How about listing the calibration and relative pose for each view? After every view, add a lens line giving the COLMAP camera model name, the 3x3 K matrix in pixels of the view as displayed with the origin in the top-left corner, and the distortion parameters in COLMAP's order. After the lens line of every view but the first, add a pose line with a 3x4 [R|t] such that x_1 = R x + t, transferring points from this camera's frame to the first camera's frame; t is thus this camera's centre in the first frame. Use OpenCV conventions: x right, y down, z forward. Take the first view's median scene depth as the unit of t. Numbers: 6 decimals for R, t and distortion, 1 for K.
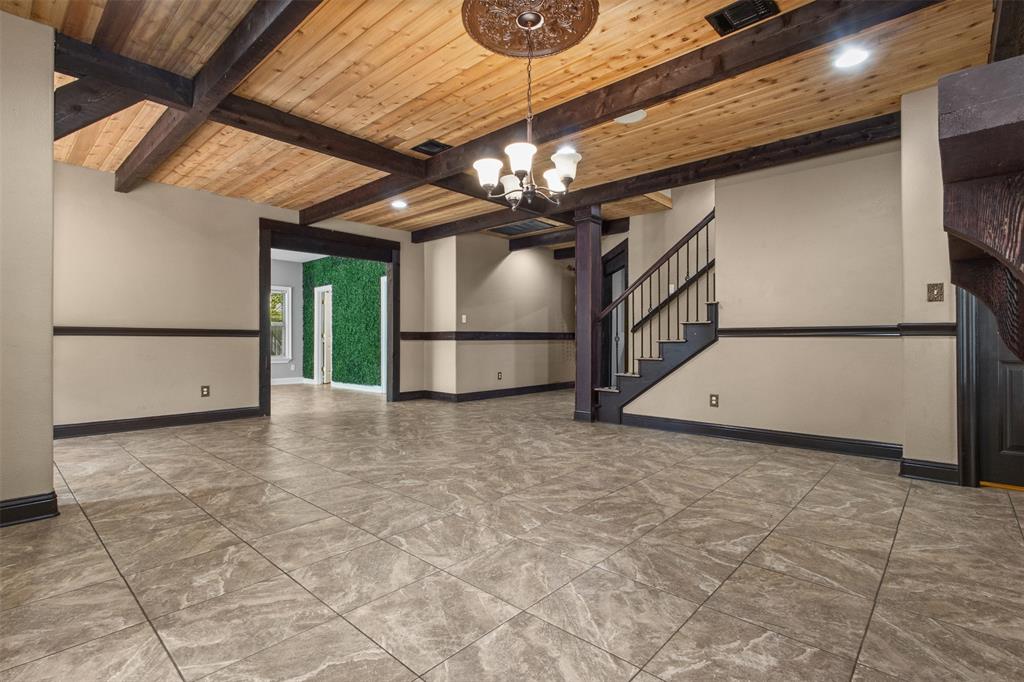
lens RADIAL K [[473.1, 0, 521.1], [0, 473.1, 336.9], [0, 0, 1]] dist [-0.007528, 0.003311]
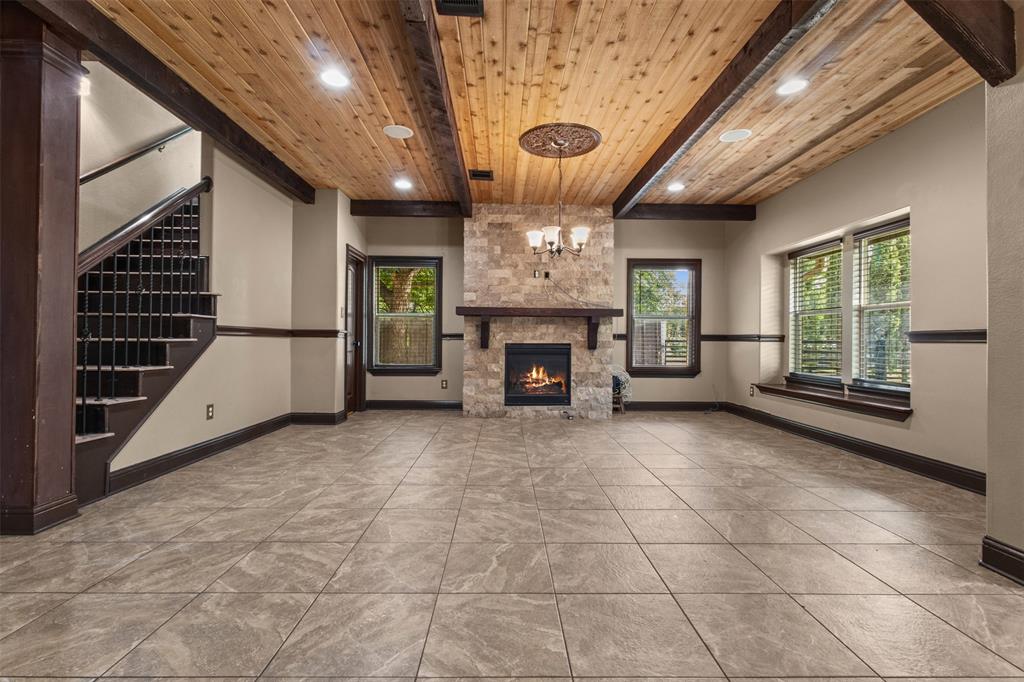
lens RADIAL K [[473.1, 0, 514.0], [0, 473.1, 340.6], [0, 0, 1]] dist [-0.007528, 0.003311]
pose [[-0.673470, -0.003671, 0.739206, -0.869888], [-0.015774, 0.999831, -0.009406, 0.013195], [-0.739047, -0.017995, -0.673414, 1.787812]]
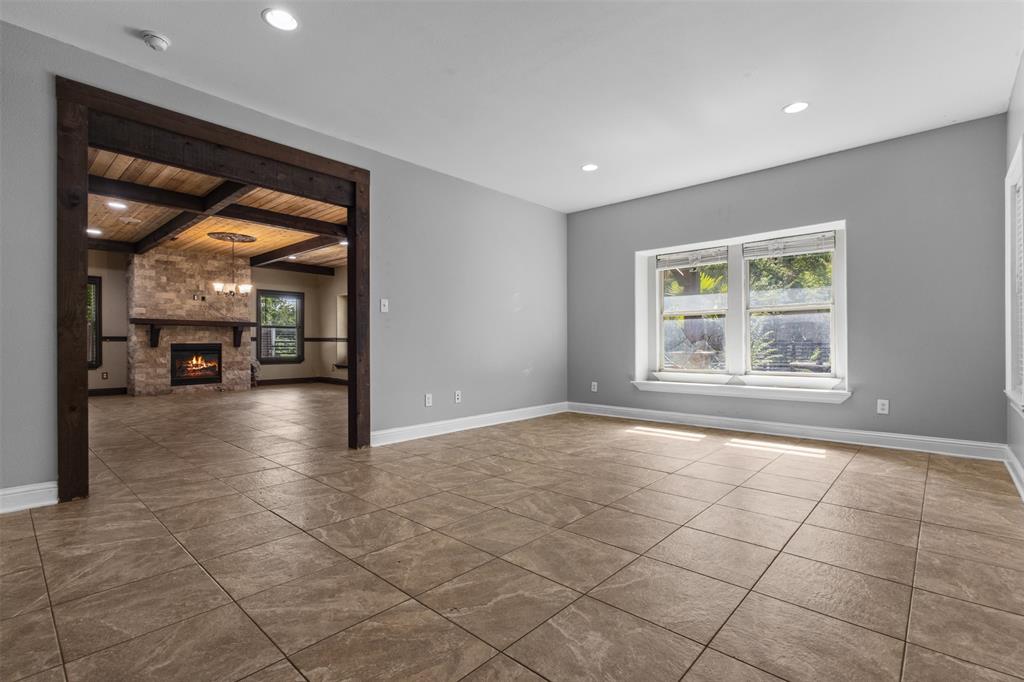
lens RADIAL K [[473.1, 0, 510.9], [0, 473.1, 345.6], [0, 0, 1]] dist [-0.007528, 0.003311]
pose [[-0.999601, 0.003975, 0.027956, -1.529301], [0.003653, 0.999927, -0.011547, 0.059496], [-0.028000, -0.011440, -0.999542, 3.274991]]
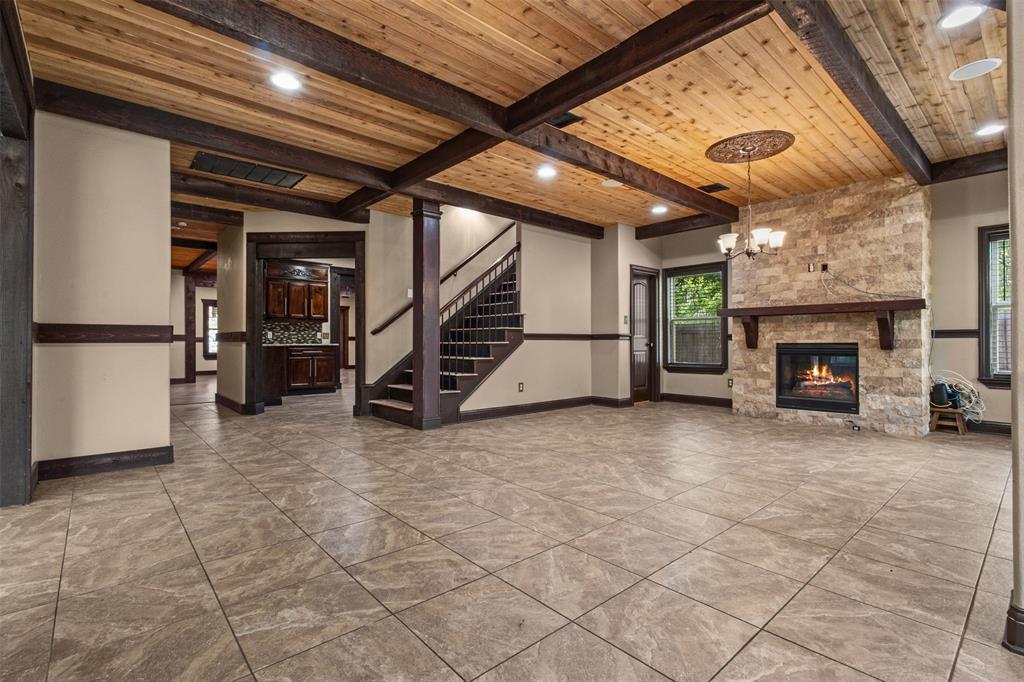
lens RADIAL K [[473.1, 0, 500.9], [0, 473.1, 341.4], [0, 0, 1]] dist [-0.007528, 0.003311]
pose [[0.140612, 0.000740, 0.990065, -1.425575], [-0.007599, 0.999971, 0.000332, 0.006924], [-0.990036, -0.007570, 0.140614, 1.330739]]
